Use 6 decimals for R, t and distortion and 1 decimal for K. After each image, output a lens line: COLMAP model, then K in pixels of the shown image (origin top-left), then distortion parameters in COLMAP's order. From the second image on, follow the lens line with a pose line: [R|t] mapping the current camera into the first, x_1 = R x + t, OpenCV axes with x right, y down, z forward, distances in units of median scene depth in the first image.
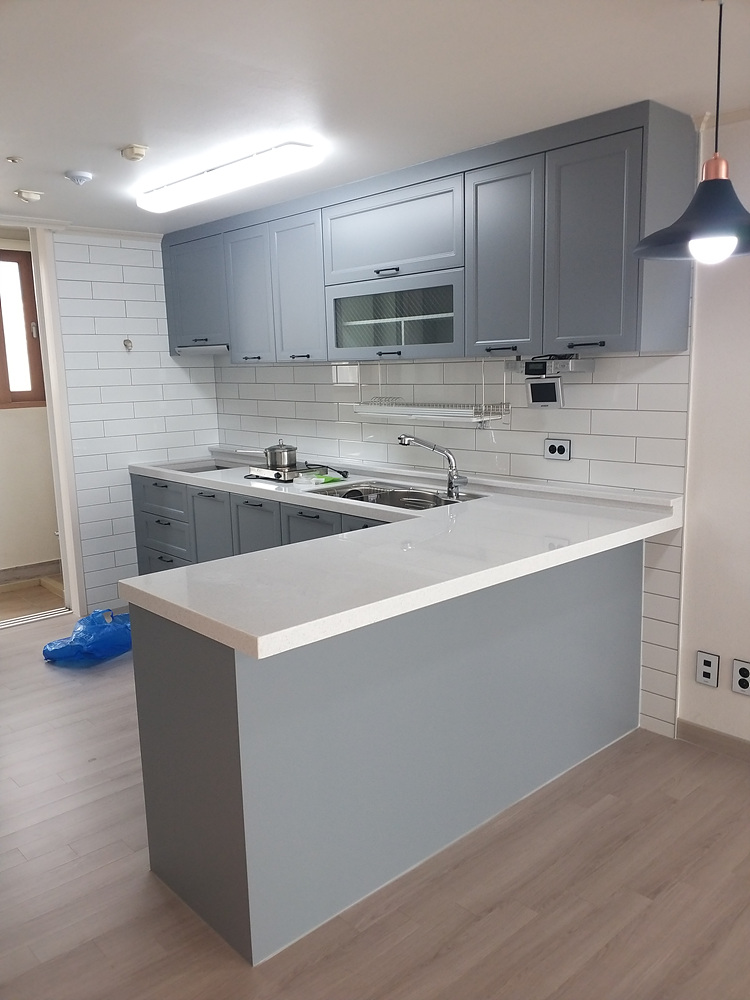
lens RADIAL K [[792.6, 0, 372.7], [0, 792.6, 509.4], [0, 0, 1]] dist [0.056104, -0.038397]
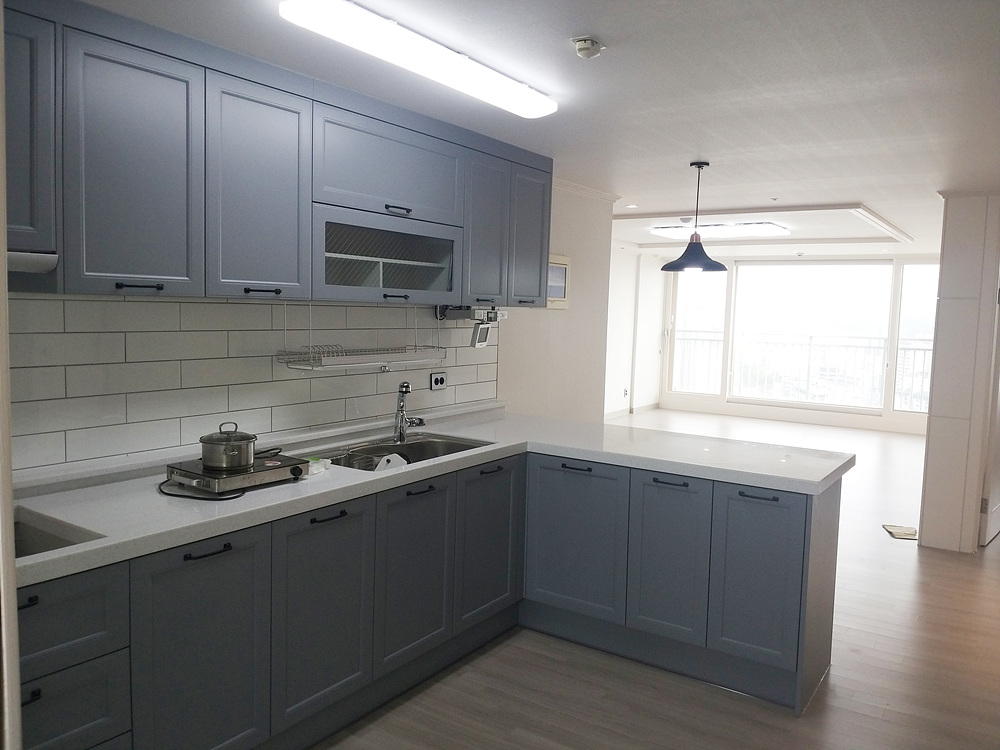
lens RADIAL K [[792.6, 0, 497.2], [0, 792.6, 371.6], [0, 0, 1]] dist [0.056104, -0.038397]
pose [[-0.239534, -0.060272, 0.969015, -0.899125], [0.155574, 0.982792, 0.099586, -0.183540], [-0.958343, 0.174608, -0.226035, 1.106880]]
